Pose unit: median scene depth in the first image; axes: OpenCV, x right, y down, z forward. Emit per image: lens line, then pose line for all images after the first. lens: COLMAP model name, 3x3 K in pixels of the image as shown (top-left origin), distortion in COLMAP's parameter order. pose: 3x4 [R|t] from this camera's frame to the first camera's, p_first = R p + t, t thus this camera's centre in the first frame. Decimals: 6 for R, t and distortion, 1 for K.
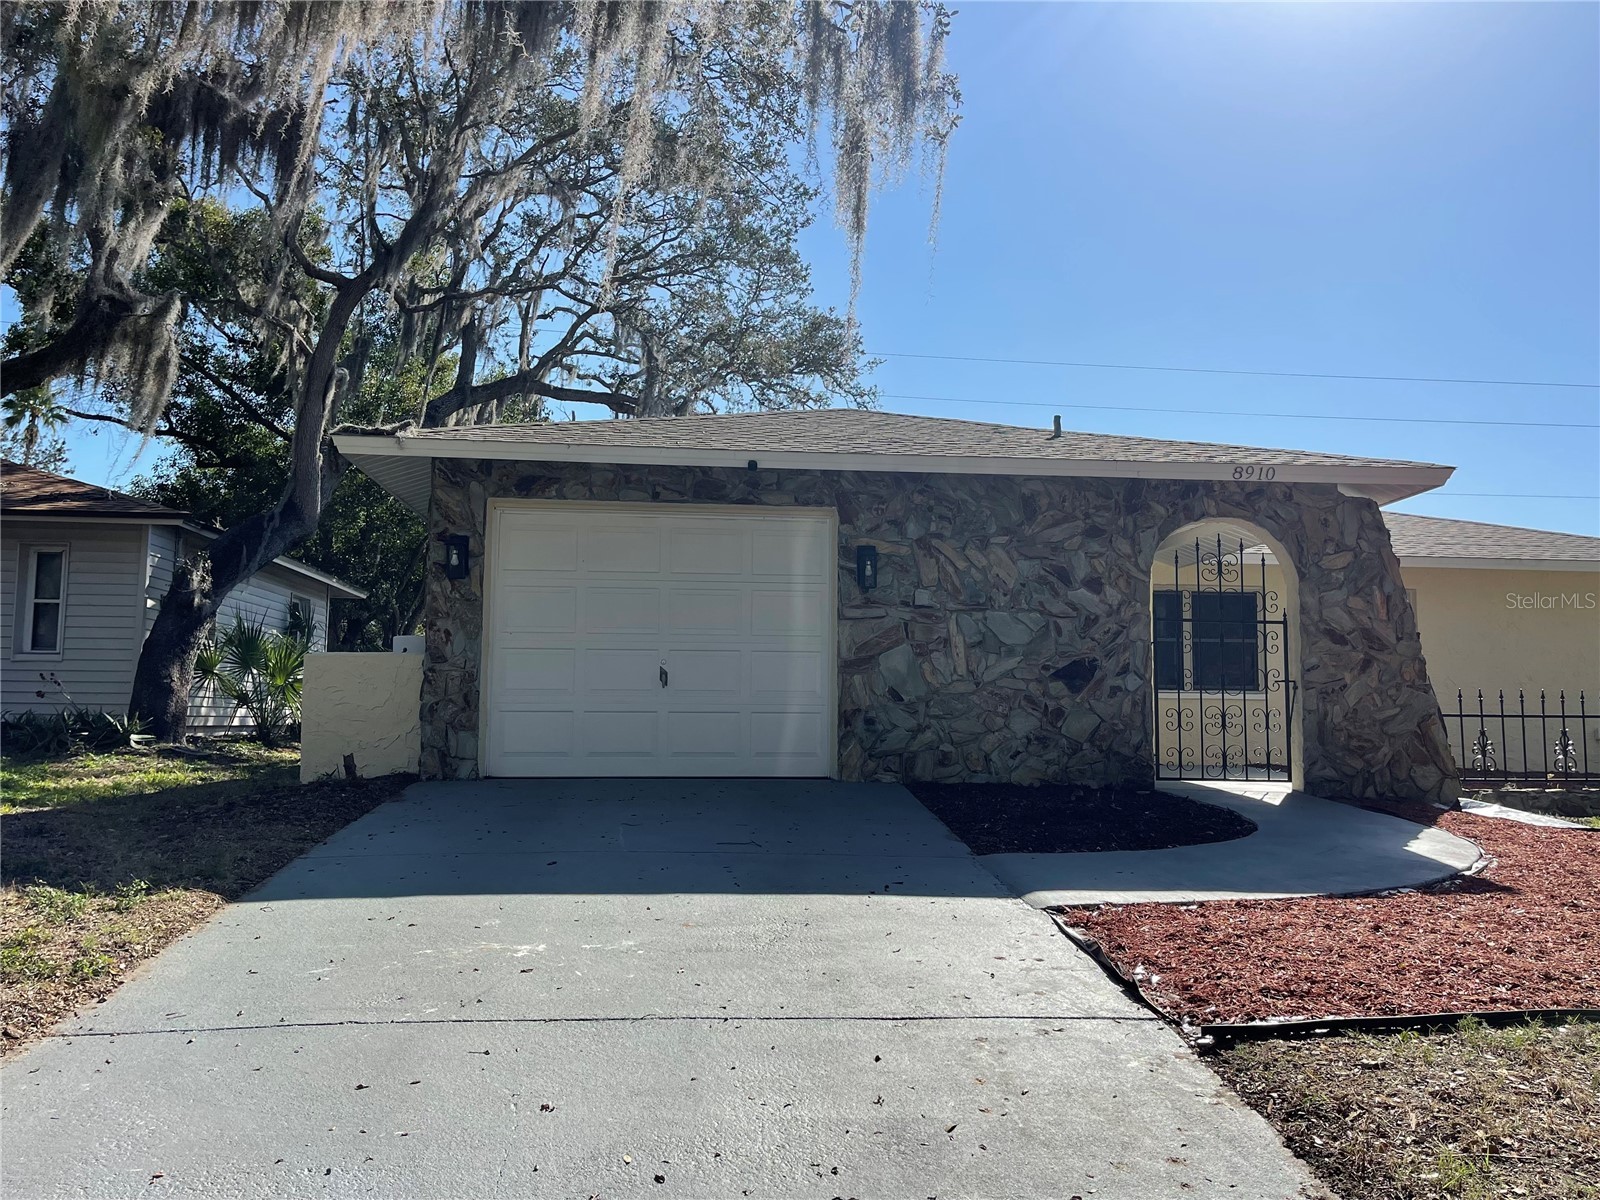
lens RADIAL K [[1143.0, 0, 800.0], [0, 1143.0, 600.0], [0, 0, 1]] dist [0.058818, -0.057492]
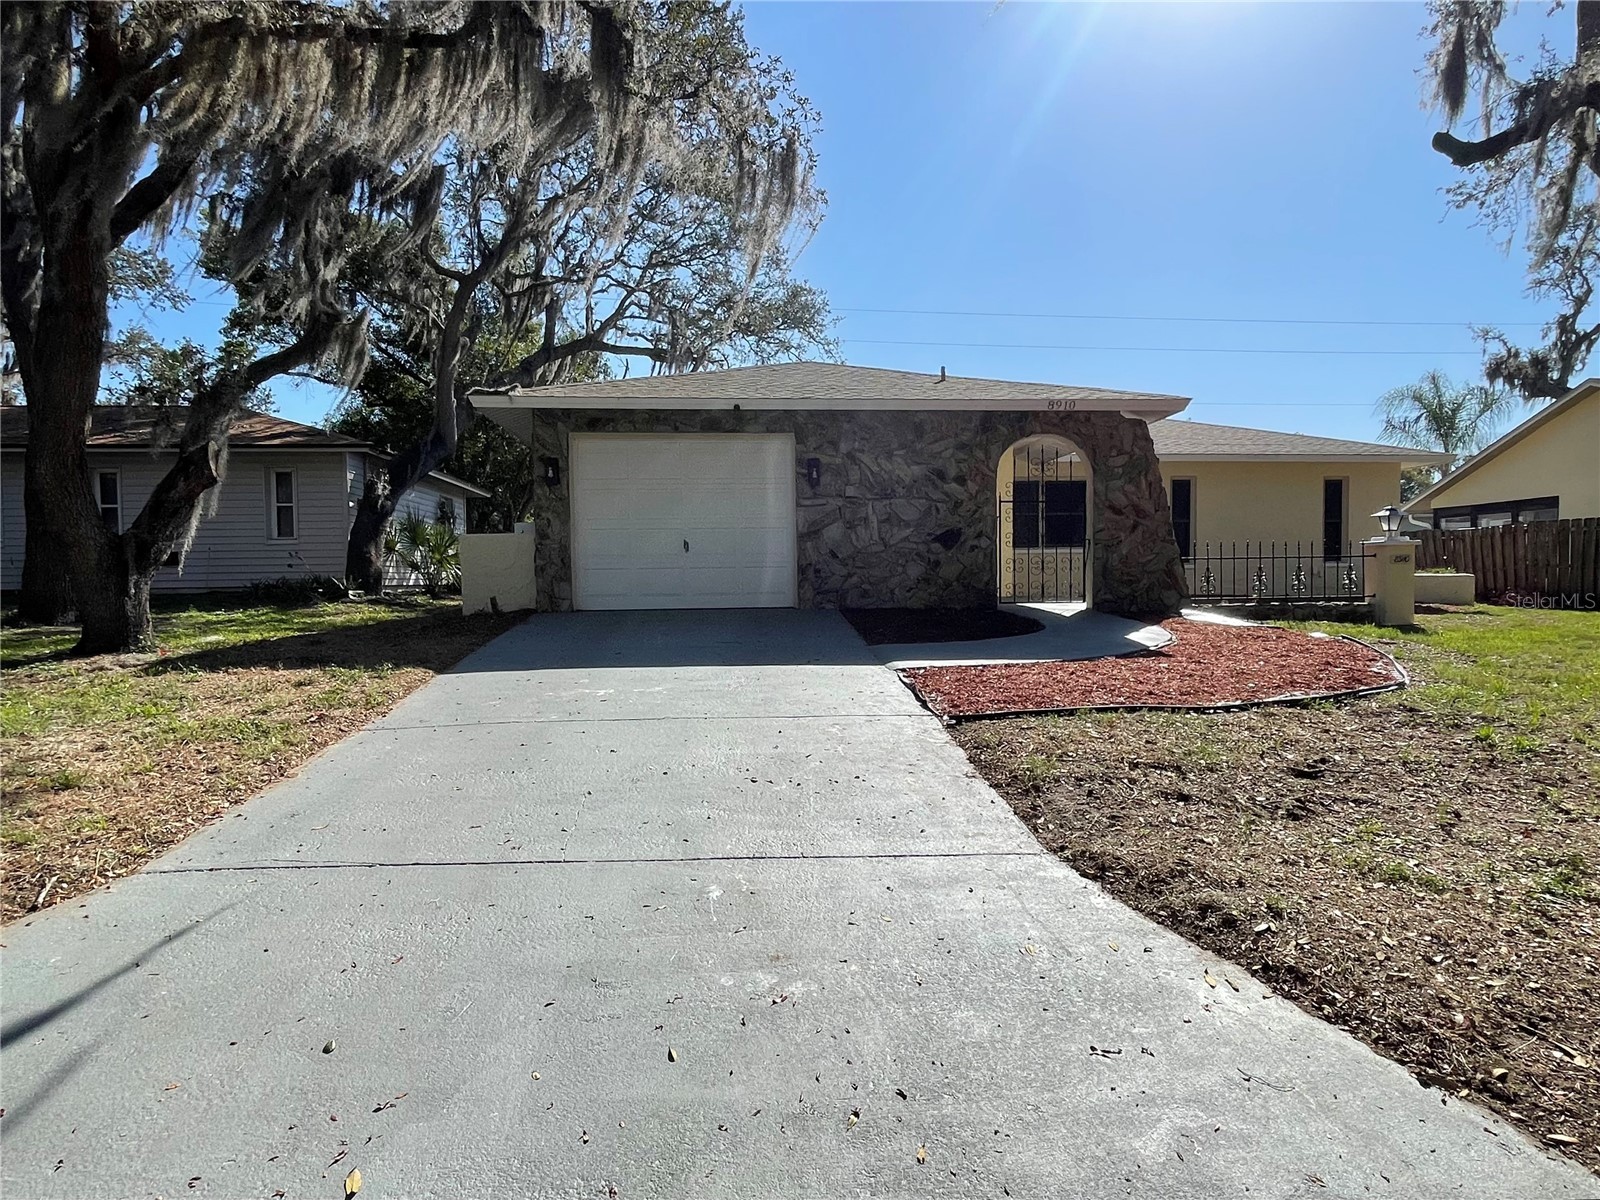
lens RADIAL K [[884.8, 0, 800.0], [0, 884.8, 600.0], [0, 0, 1]] dist [0.018696, -0.000138]
pose [[0.999592, -0.020001, -0.020375, 0.060320], [0.022401, 0.991861, 0.125342, -0.007610], [0.017703, -0.125748, 0.991904, -0.212170]]
